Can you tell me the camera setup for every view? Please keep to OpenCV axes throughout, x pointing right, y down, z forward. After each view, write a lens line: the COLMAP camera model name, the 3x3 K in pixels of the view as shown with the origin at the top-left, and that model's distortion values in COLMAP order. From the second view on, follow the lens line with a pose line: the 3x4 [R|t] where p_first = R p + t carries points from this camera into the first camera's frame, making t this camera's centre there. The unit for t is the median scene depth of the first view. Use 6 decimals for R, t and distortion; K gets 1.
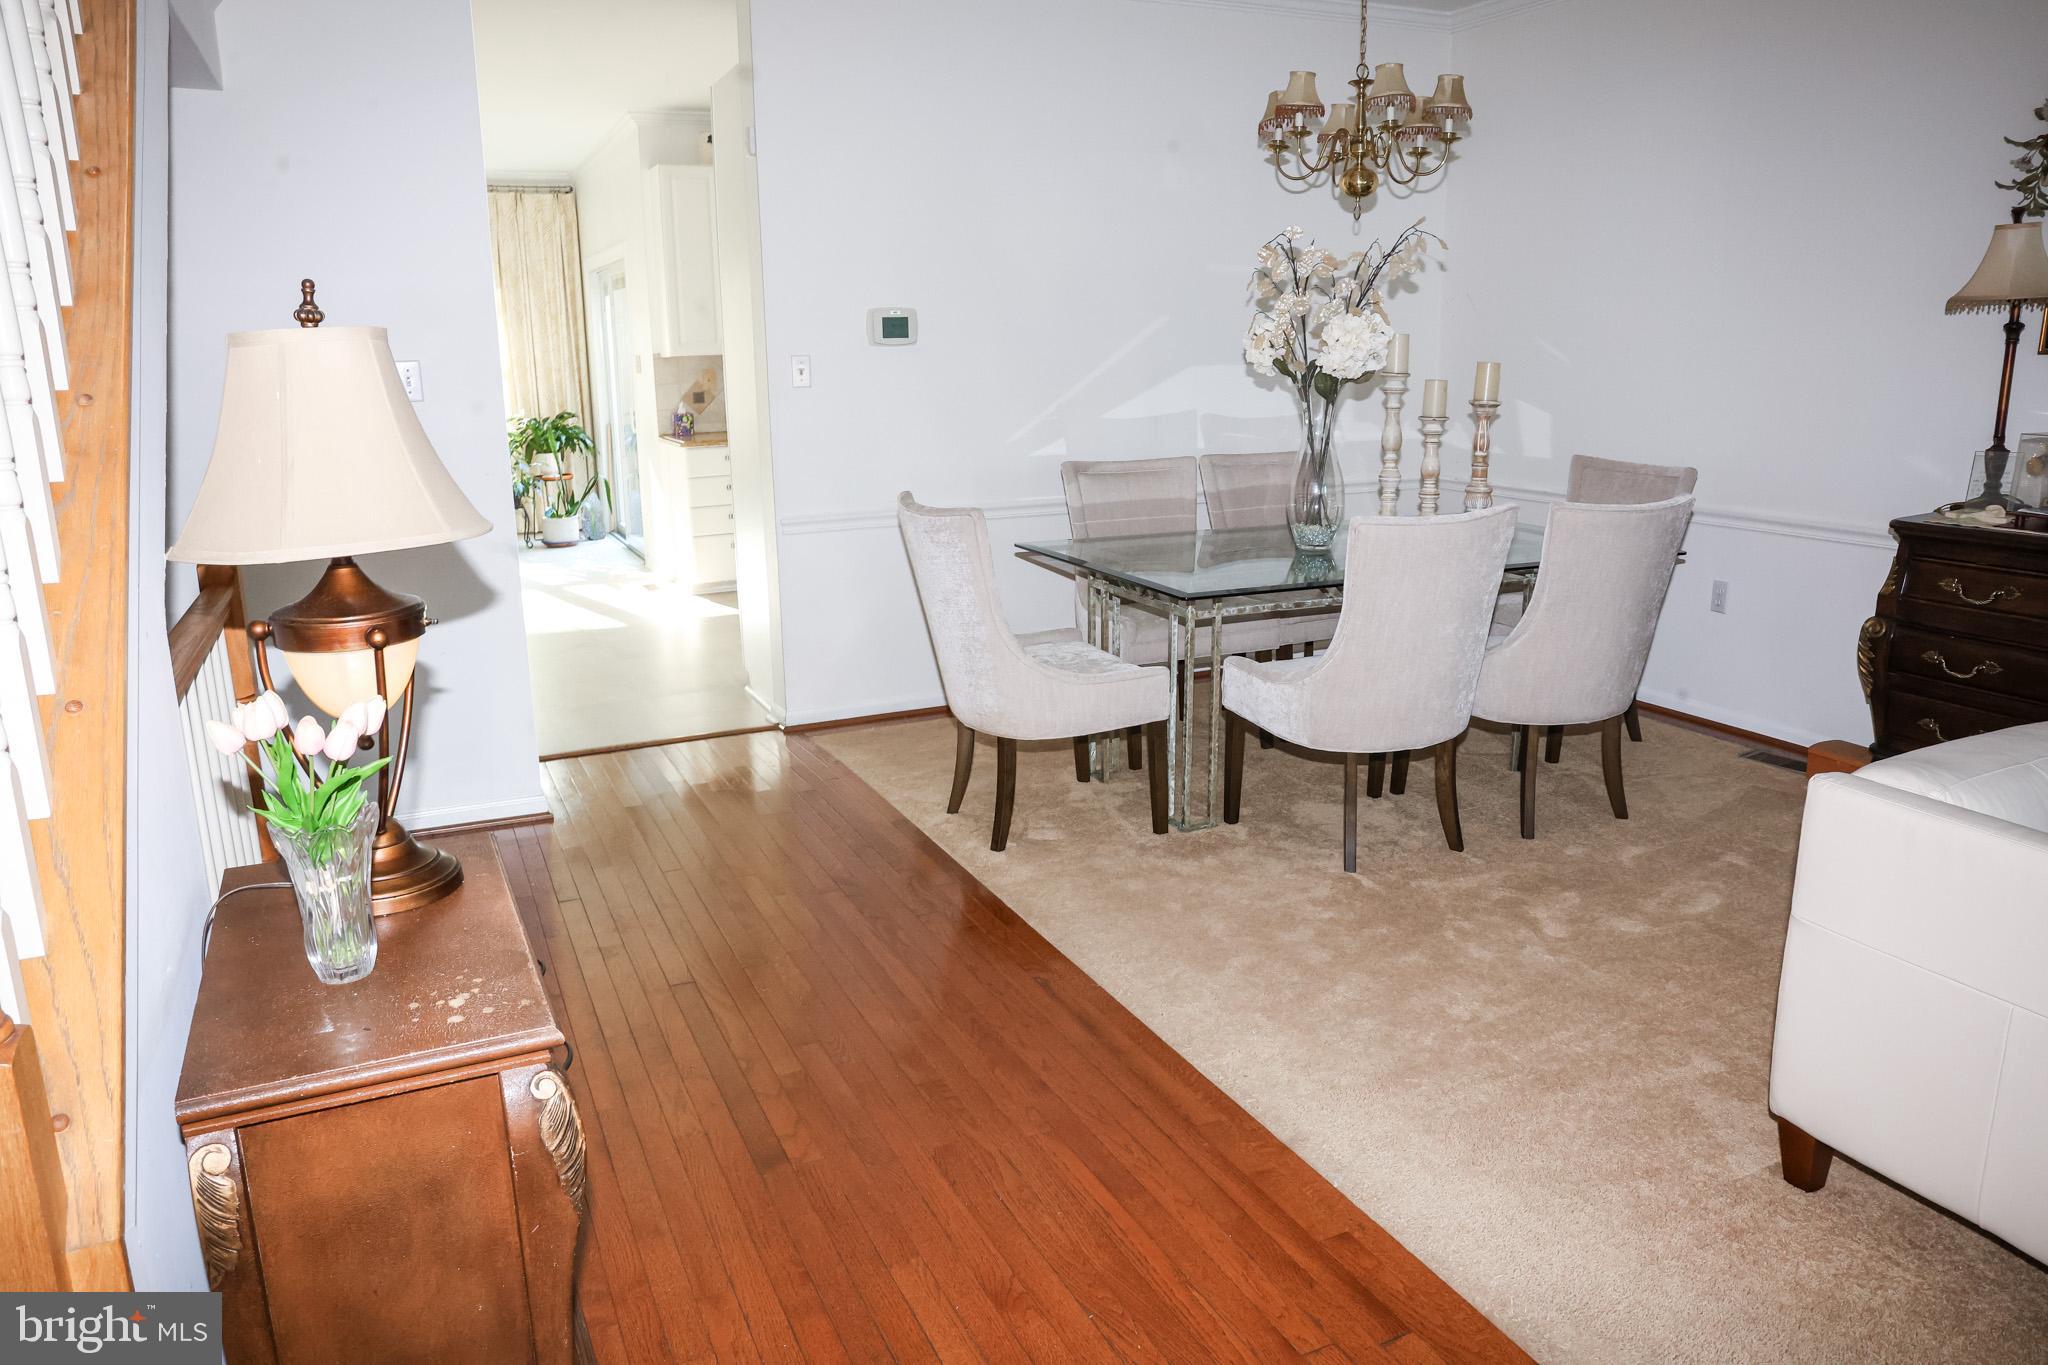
lens RADIAL K [[1398.9, 0, 1026.5], [0, 1398.9, 655.6], [0, 0, 1]] dist [-0.126734, 0.111631]
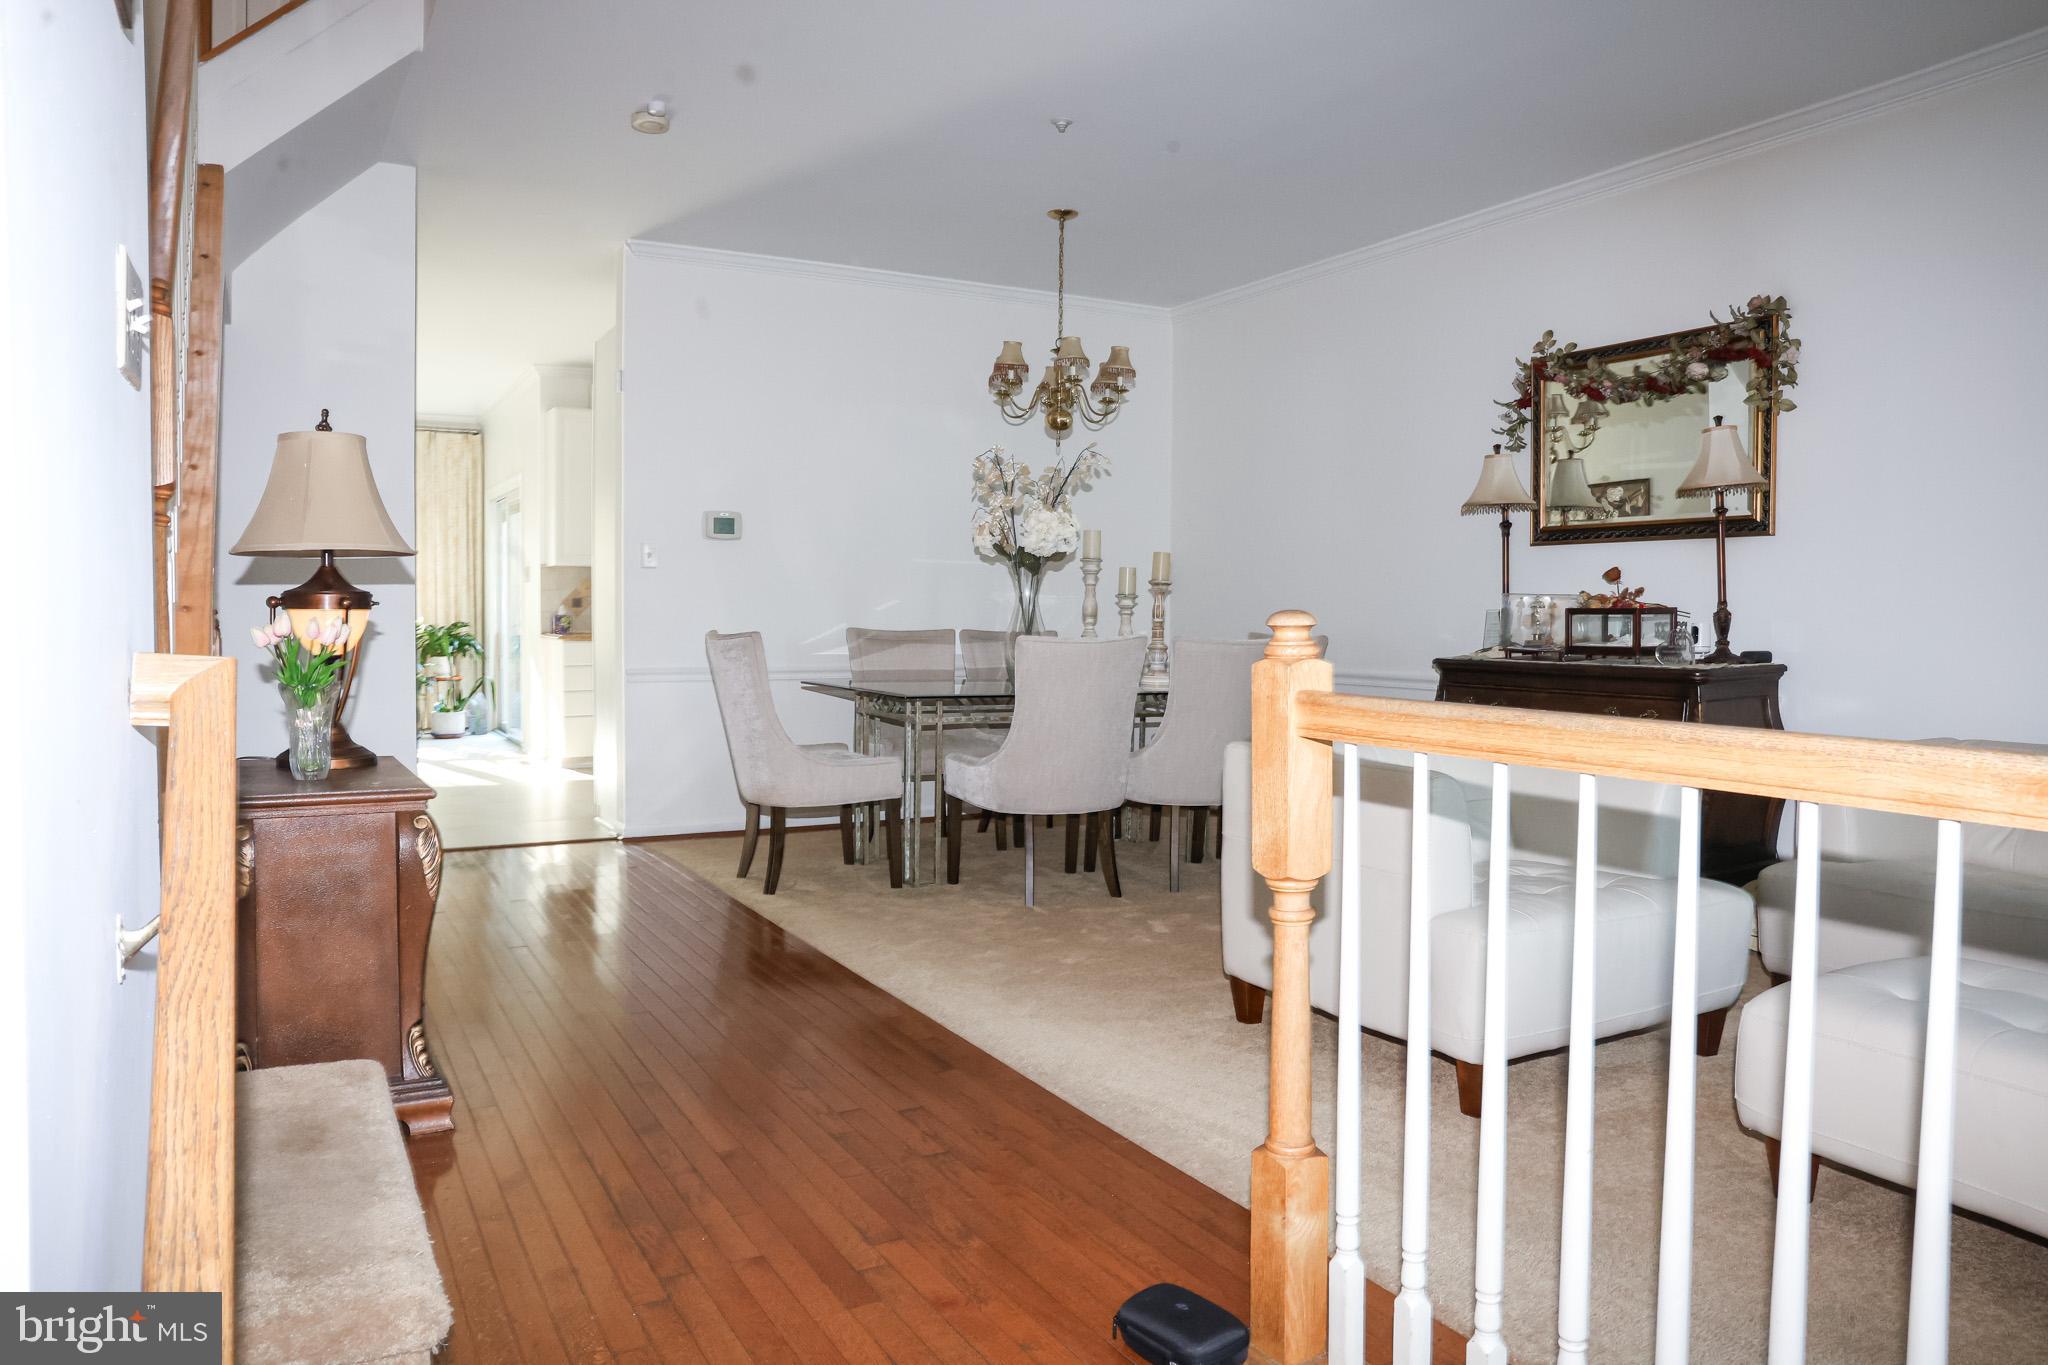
lens RADIAL K [[1392.3, 0, 1029.3], [0, 1392.3, 635.6], [0, 0, 1]] dist [-0.213608, 0.438592]
pose [[0.996682, 0.019110, 0.079122, 0.107238], [-0.002481, 0.978728, -0.205145, 0.152510], [-0.081359, 0.204268, 0.975528, -0.309778]]
